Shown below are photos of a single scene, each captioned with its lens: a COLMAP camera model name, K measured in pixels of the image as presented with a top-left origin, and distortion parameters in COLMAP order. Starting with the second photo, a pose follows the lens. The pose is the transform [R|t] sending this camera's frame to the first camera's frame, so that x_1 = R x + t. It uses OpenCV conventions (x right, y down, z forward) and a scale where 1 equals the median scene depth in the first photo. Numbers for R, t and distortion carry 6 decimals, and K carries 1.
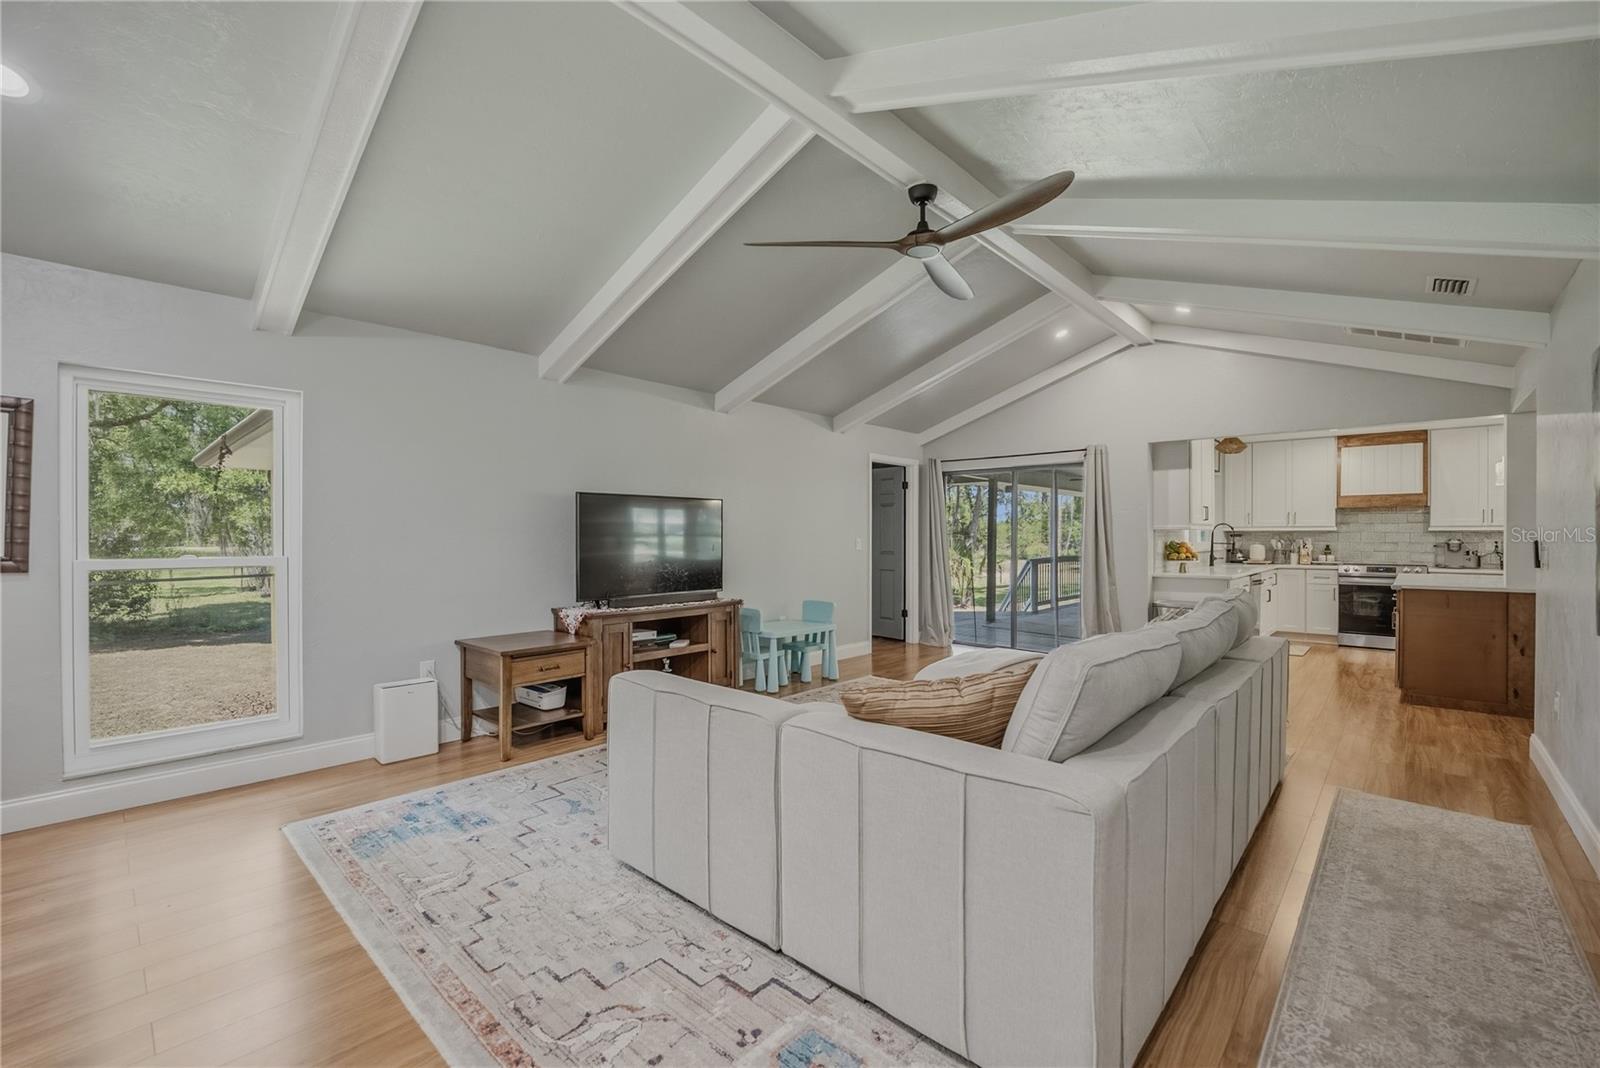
lens RADIAL K [[670.8, 0, 798.9], [0, 670.8, 524.8], [0, 0, 1]] dist [-0.021419, 0.000368]
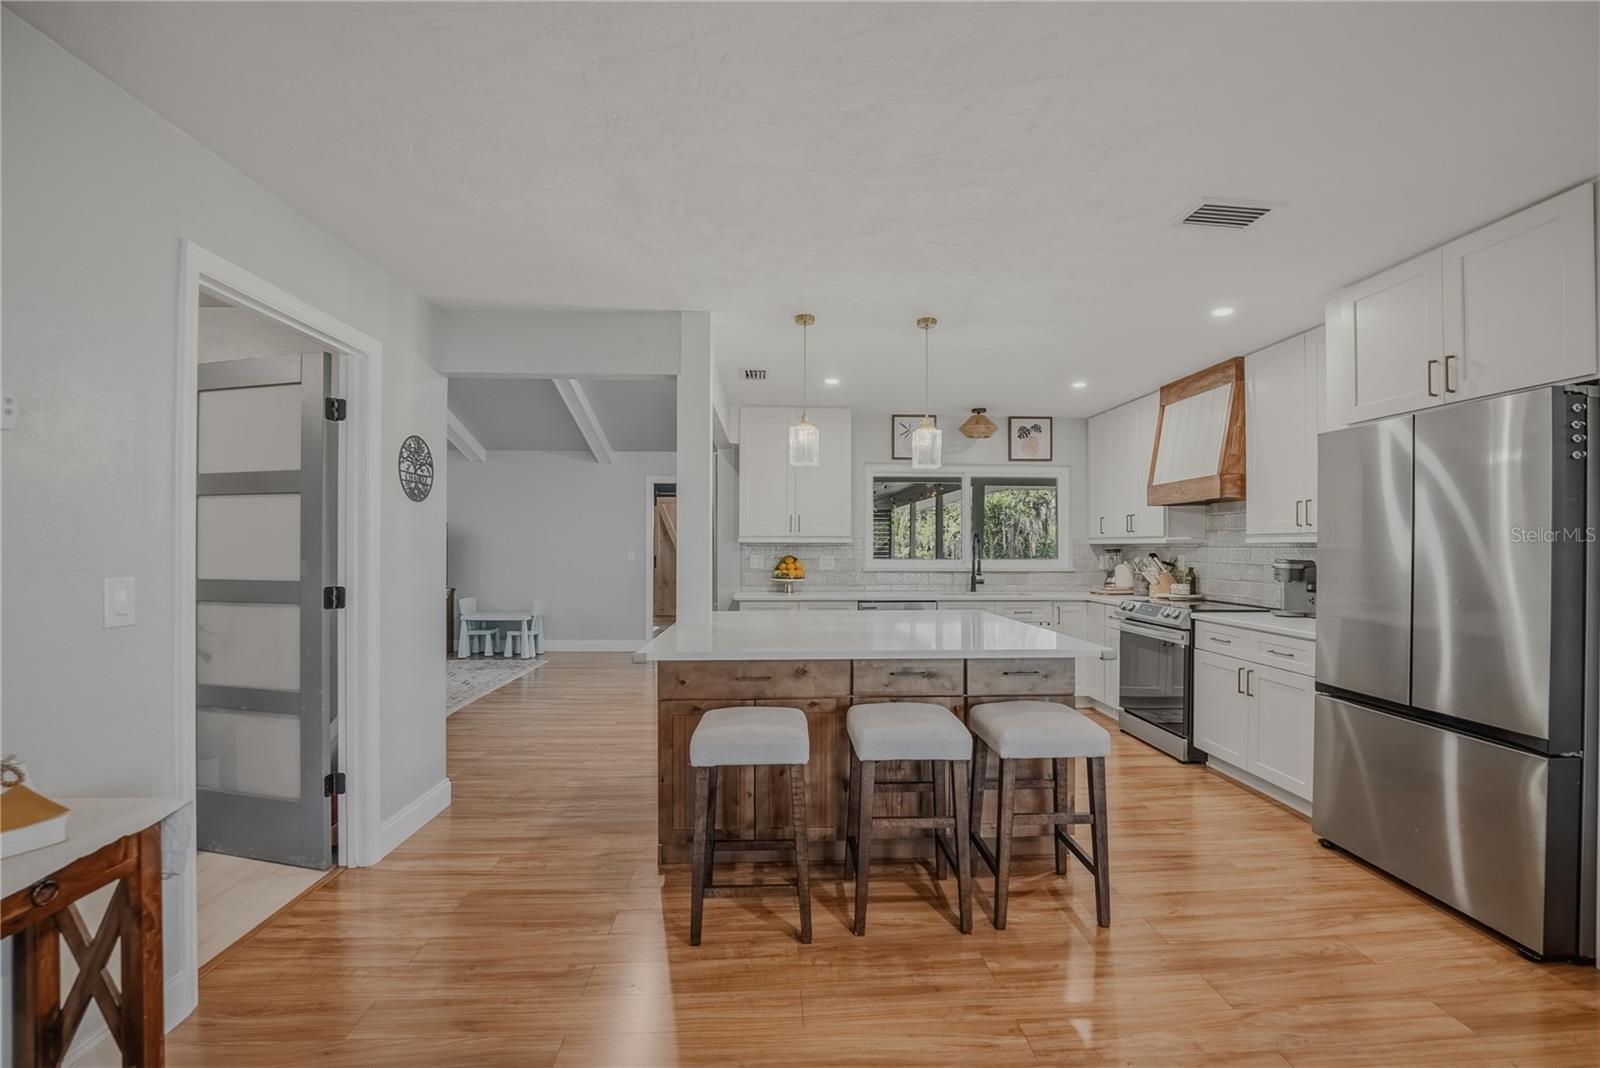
lens RADIAL K [[670.8, 0, 798.9], [0, 670.8, 524.8], [0, 0, 1]] dist [-0.021419, 0.000368]
pose [[0.709598, -0.022387, -0.704251, 1.055249], [0.006670, 0.999664, -0.025056, 0.005341], [0.704575, 0.013083, 0.709509, 0.351234]]
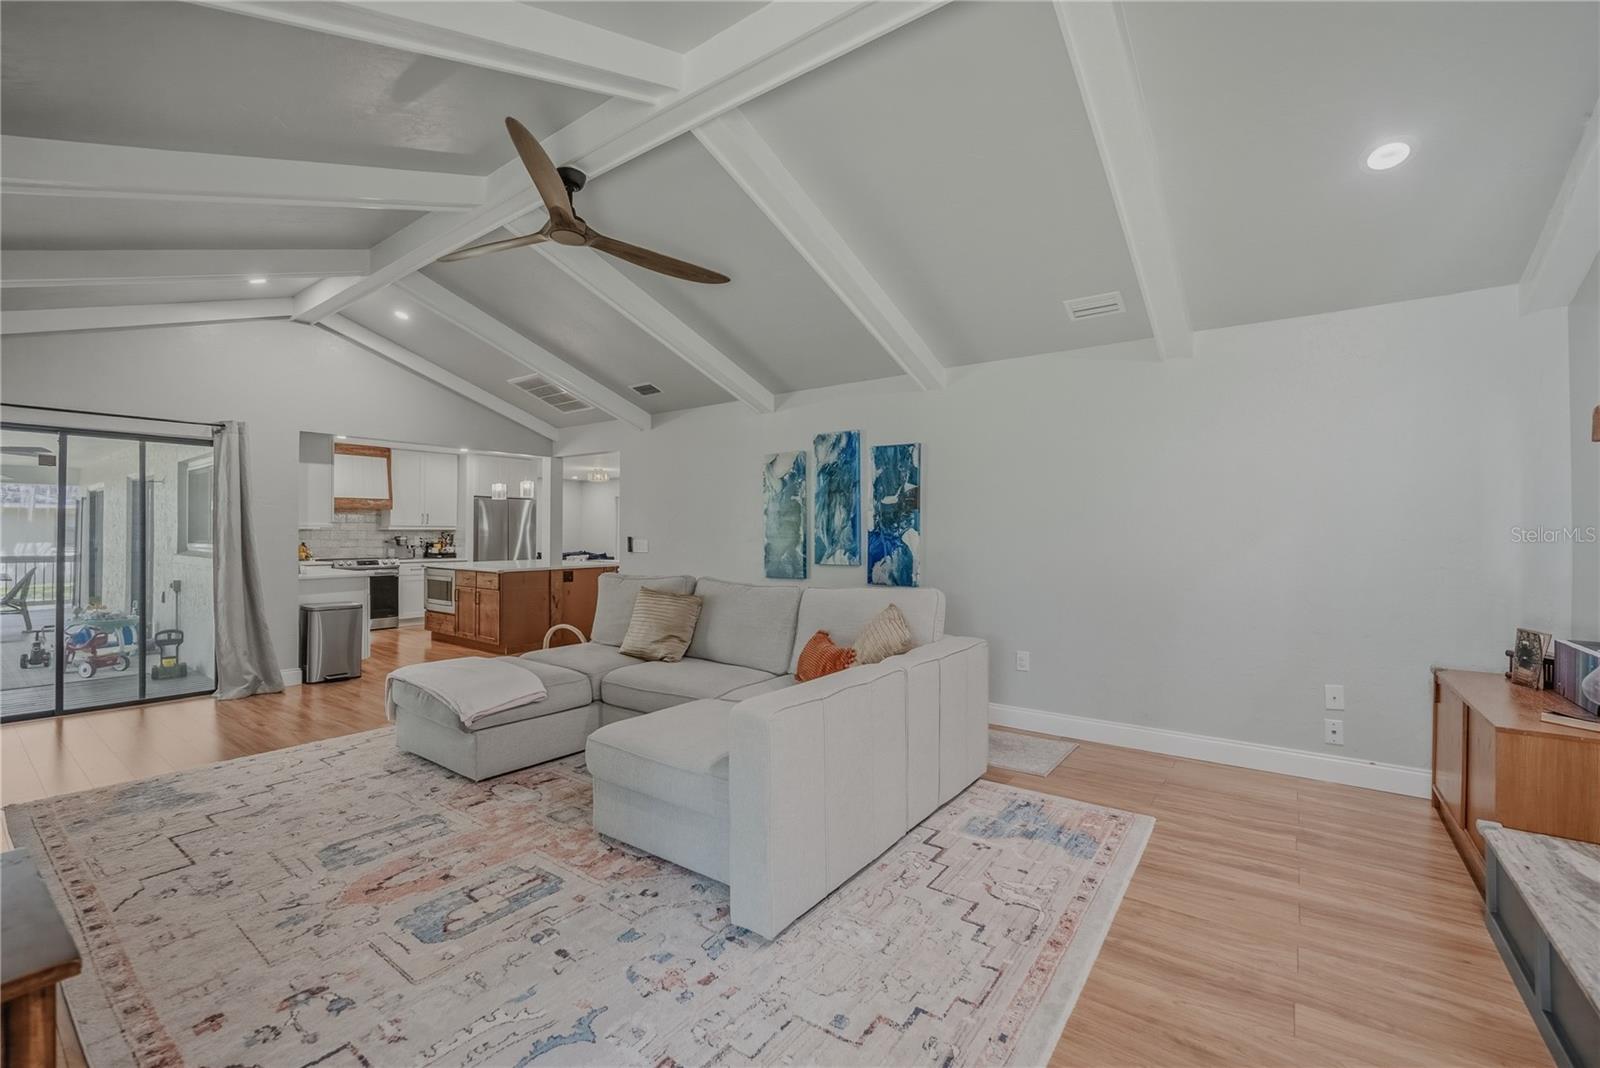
lens RADIAL K [[670.8, 0, 798.9], [0, 670.8, 524.8], [0, 0, 1]] dist [-0.021419, 0.000368]
pose [[-0.100722, 0.010712, 0.994857, -0.357235], [-0.014854, 0.999814, -0.012269, 0.003999], [-0.994804, -0.016013, -0.100544, 0.349659]]
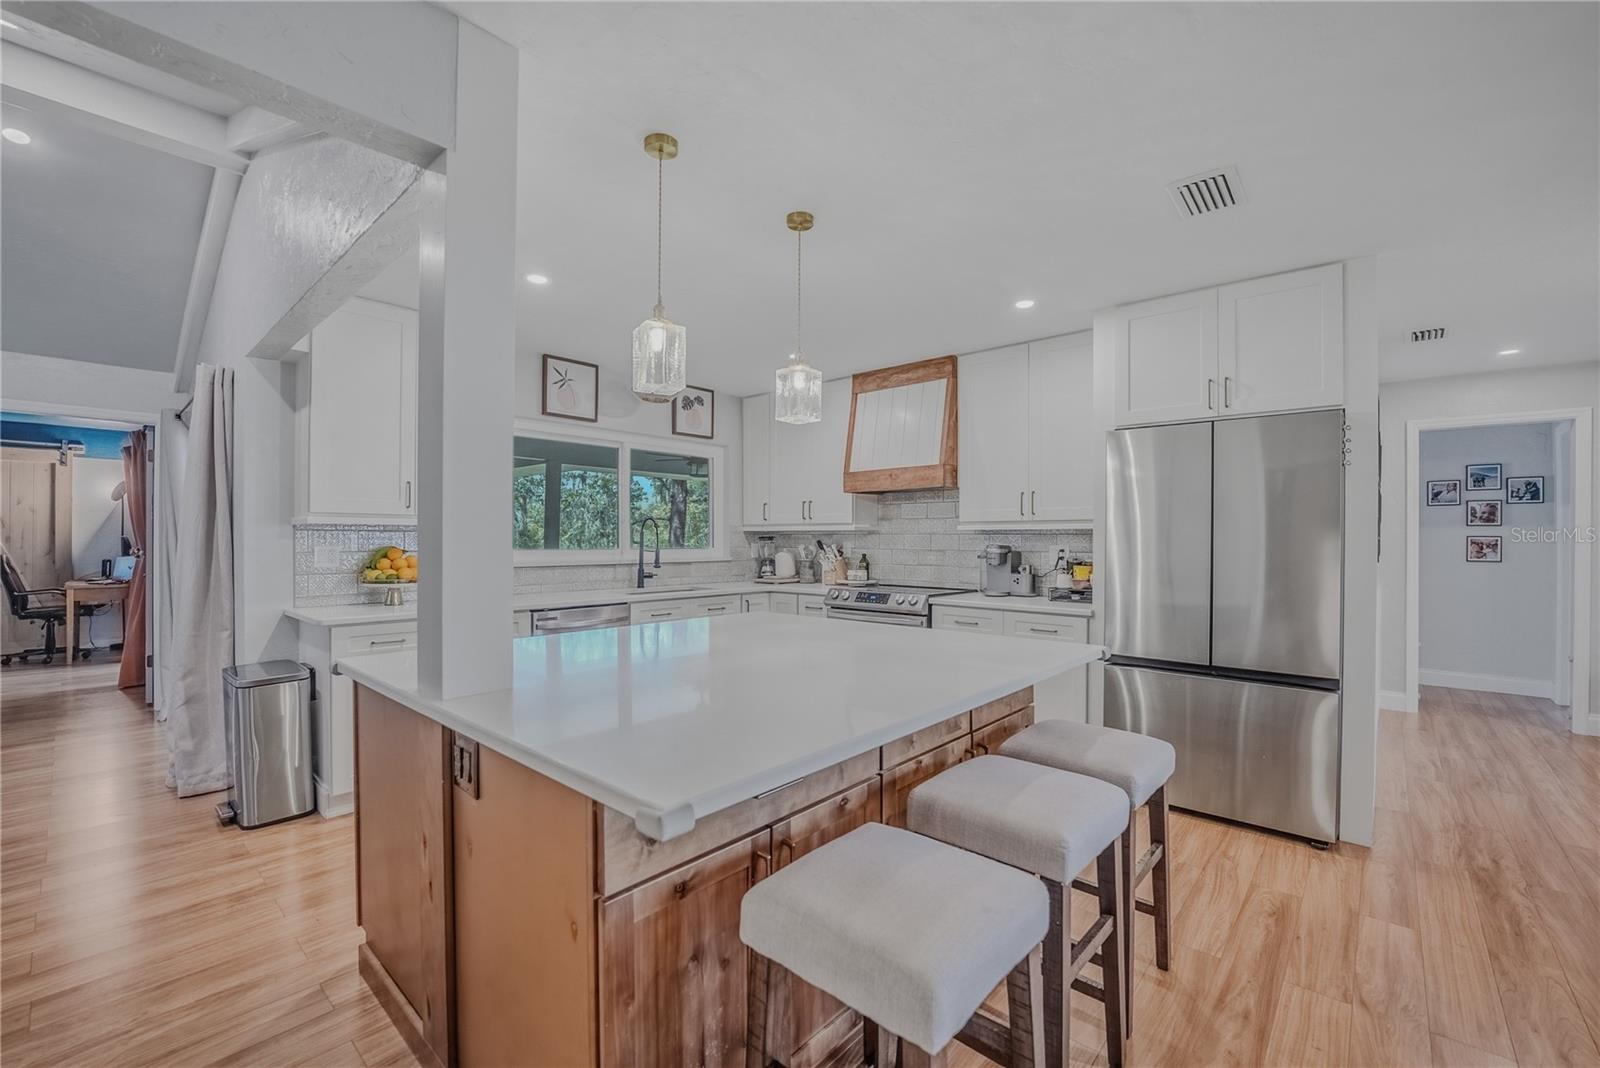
lens RADIAL K [[670.8, 0, 798.9], [0, 670.8, 524.8], [0, 0, 1]] dist [-0.021419, 0.000368]
pose [[0.999951, 0.001372, 0.009764, 0.794826], [-0.001303, 0.999974, -0.007050, 0.008744], [-0.009773, 0.007037, 0.999927, 0.405508]]
